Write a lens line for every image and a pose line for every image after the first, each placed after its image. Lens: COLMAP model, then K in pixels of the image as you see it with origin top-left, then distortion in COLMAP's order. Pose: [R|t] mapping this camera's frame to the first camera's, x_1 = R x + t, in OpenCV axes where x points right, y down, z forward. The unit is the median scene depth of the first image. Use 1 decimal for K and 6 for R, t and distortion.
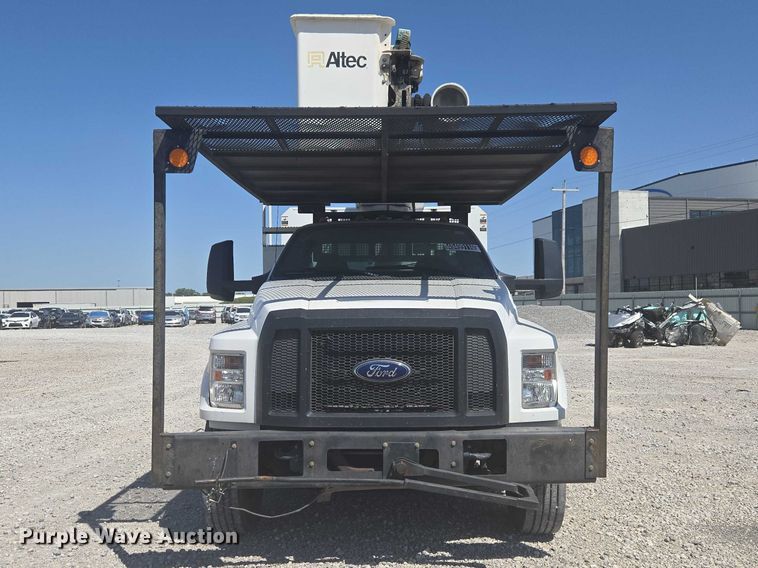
lens RADIAL K [[725.4, 0, 400.8], [0, 725.4, 302.2], [0, 0, 1]] dist [0.067308, 0.000000]
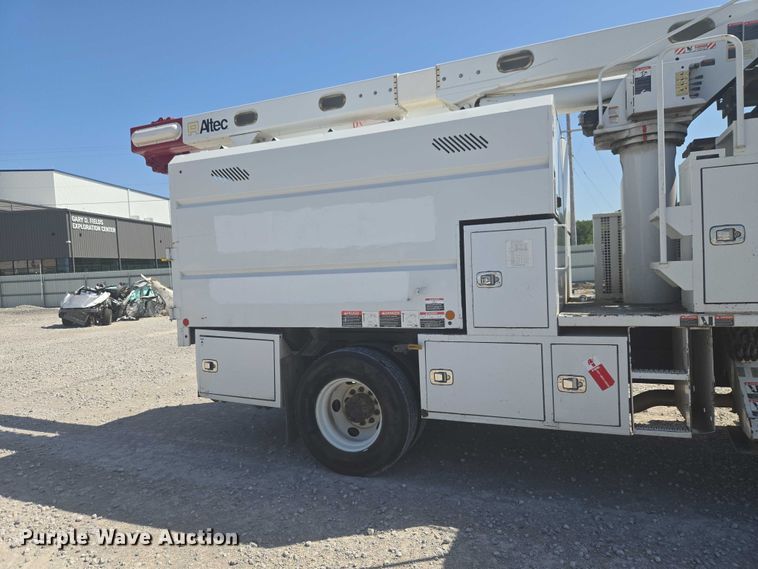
lens RADIAL K [[498.5, 0, 380.9], [0, 498.5, 286.5], [0, 0, 1]] dist [0.052170, -0.020061]
pose [[0.387051, -0.036765, 0.921325, -0.914779], [0.035476, 0.999059, 0.024963, 0.009620], [-0.921376, 0.023023, 0.387990, 1.533245]]
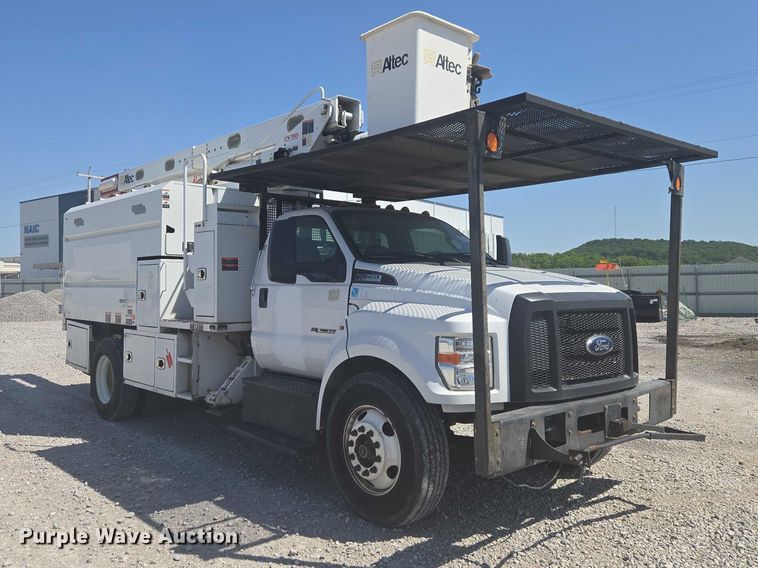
lens RADIAL K [[654.6, 0, 376.8], [0, 654.6, 264.6], [0, 0, 1]] dist [0.072169, -0.059307]
pose [[0.752855, 0.028029, 0.657589, -0.795240], [-0.006577, 0.999363, -0.035067, 0.003053], [-0.658154, 0.022075, 0.752560, 0.335844]]
